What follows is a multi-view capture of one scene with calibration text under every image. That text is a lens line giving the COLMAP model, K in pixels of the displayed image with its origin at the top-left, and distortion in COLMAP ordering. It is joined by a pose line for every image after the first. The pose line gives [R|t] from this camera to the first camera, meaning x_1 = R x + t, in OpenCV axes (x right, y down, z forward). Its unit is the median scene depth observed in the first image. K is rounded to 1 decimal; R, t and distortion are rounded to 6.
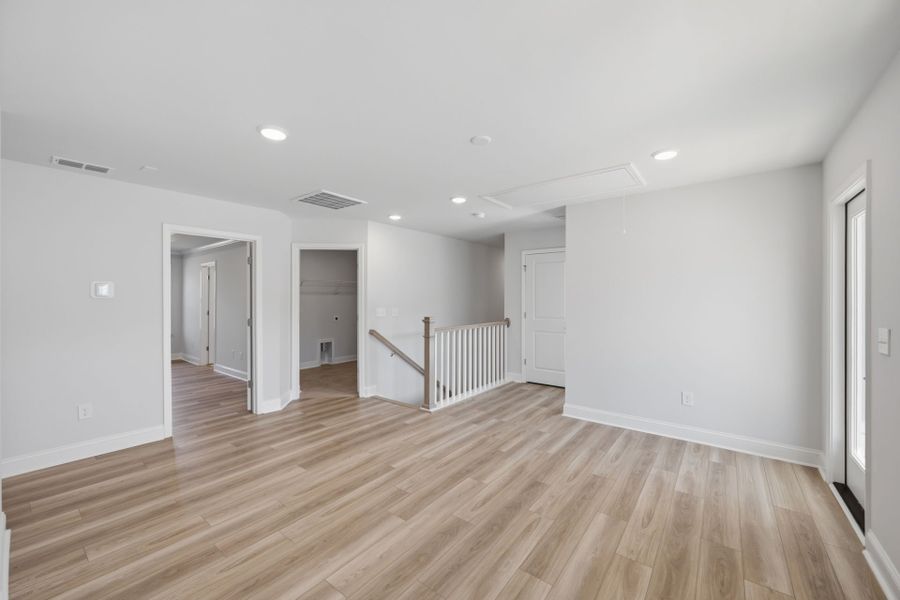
lens RADIAL K [[355.9, 0, 452.0], [0, 355.9, 302.0], [0, 0, 1]] dist [0.005922, 0.000197]
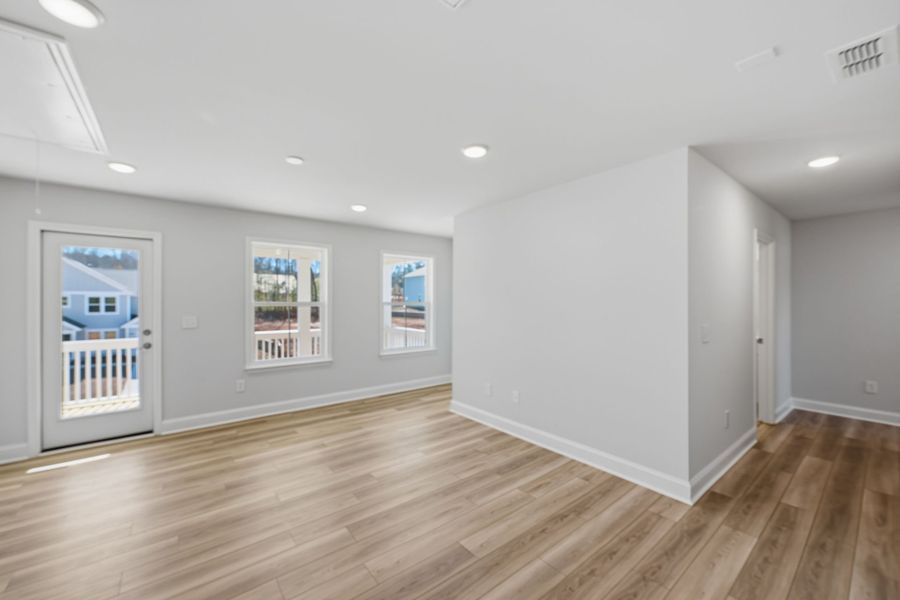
lens RADIAL K [[355.9, 0, 450.4], [0, 355.9, 302.6], [0, 0, 1]] dist [0.005922, 0.000197]
pose [[-0.972105, 0.006841, 0.234447, -0.685644], [0.005494, 0.999964, -0.006401, -0.004705], [-0.234483, -0.004934, -0.972108, 2.080859]]
